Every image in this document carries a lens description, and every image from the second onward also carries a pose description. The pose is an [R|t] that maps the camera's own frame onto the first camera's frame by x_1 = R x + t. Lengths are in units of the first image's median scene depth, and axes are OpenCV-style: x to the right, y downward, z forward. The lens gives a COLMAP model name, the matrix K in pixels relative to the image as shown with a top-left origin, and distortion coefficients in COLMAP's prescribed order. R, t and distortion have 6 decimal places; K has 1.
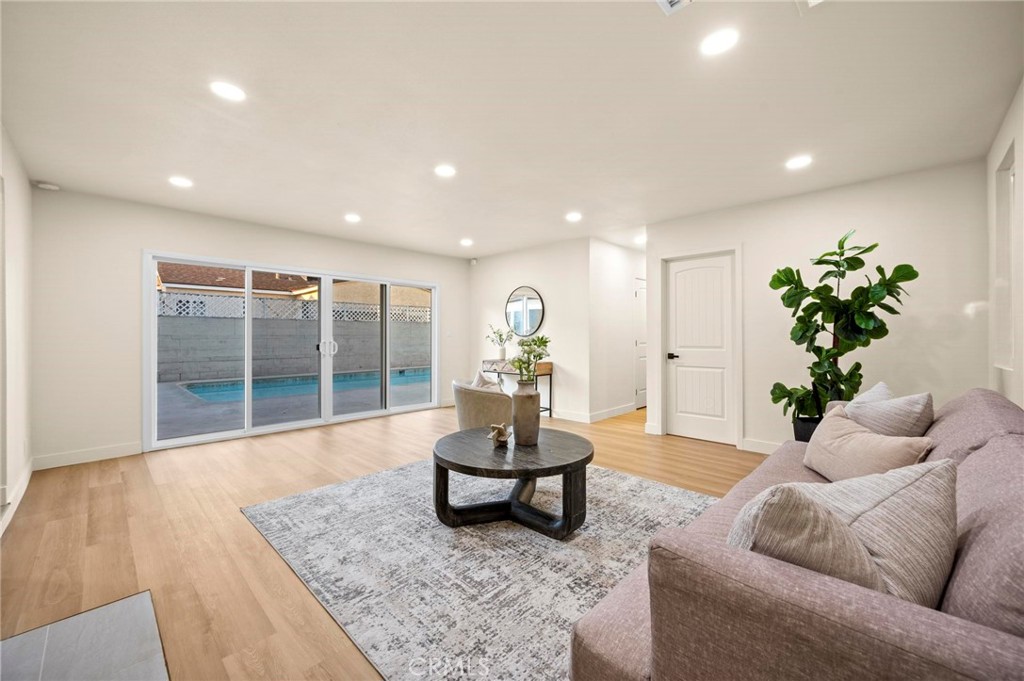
lens RADIAL K [[406.1, 0, 512.0], [0, 406.1, 339.6], [0, 0, 1]] dist [0.001173, -0.000371]
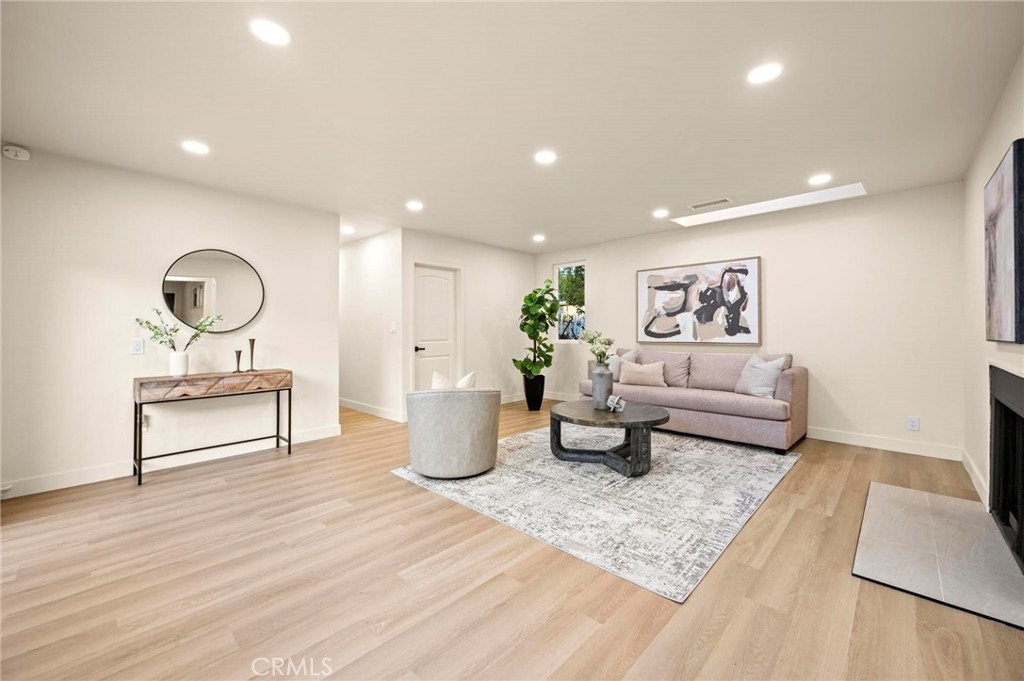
lens RADIAL K [[406.1, 0, 518.5], [0, 406.1, 329.6], [0, 0, 1]] dist [0.001173, -0.000371]
pose [[-0.015321, 0.003808, 0.999875, -1.372524], [0.012291, 0.999918, -0.003620, -0.010946], [-0.999807, 0.012234, -0.015366, 1.330051]]
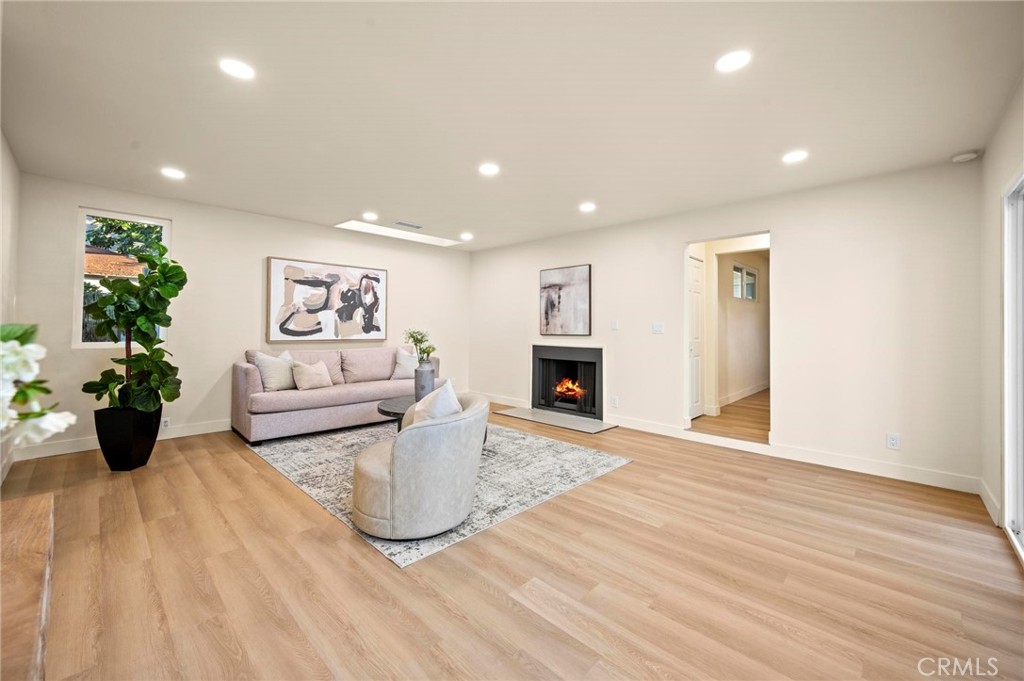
lens RADIAL K [[406.1, 0, 502.9], [0, 406.1, 318.5], [0, 0, 1]] dist [0.001173, -0.000371]
pose [[-0.999797, -0.007299, 0.018773, -0.274616], [-0.007601, 0.999842, -0.016072, -0.026525], [-0.018653, -0.016211, -0.999695, 2.490764]]
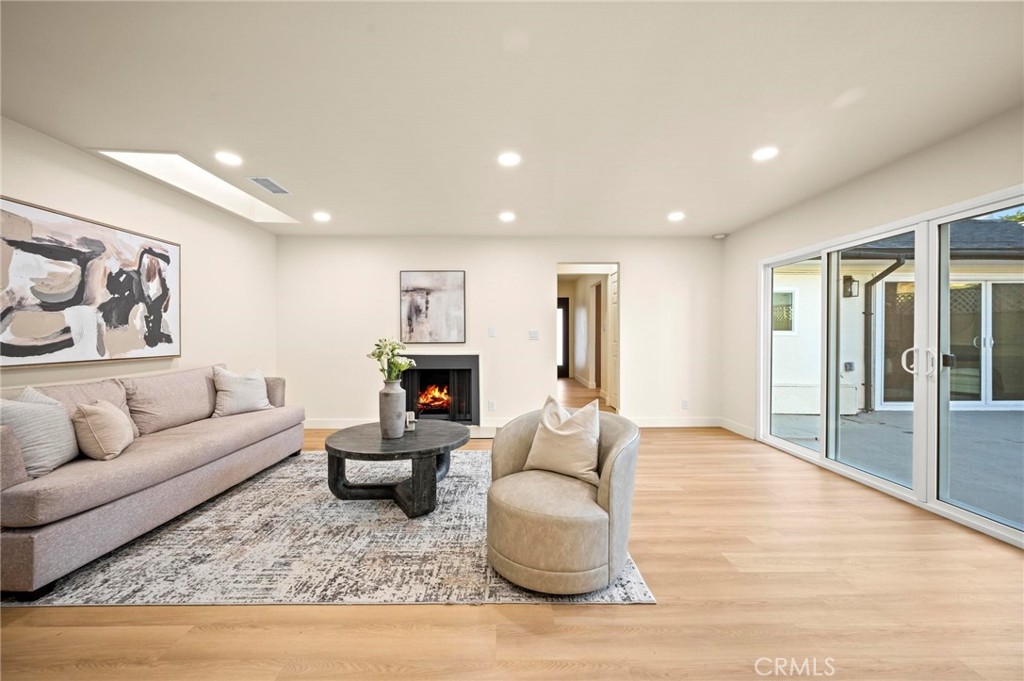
lens RADIAL K [[406.1, 0, 504.7], [0, 406.1, 333.8], [0, 0, 1]] dist [0.001173, -0.000371]
pose [[-0.717897, -0.002163, -0.696146, 0.593902], [-0.004878, 0.999986, 0.001923, -0.026396], [0.696133, 0.004776, -0.717897, 2.037937]]
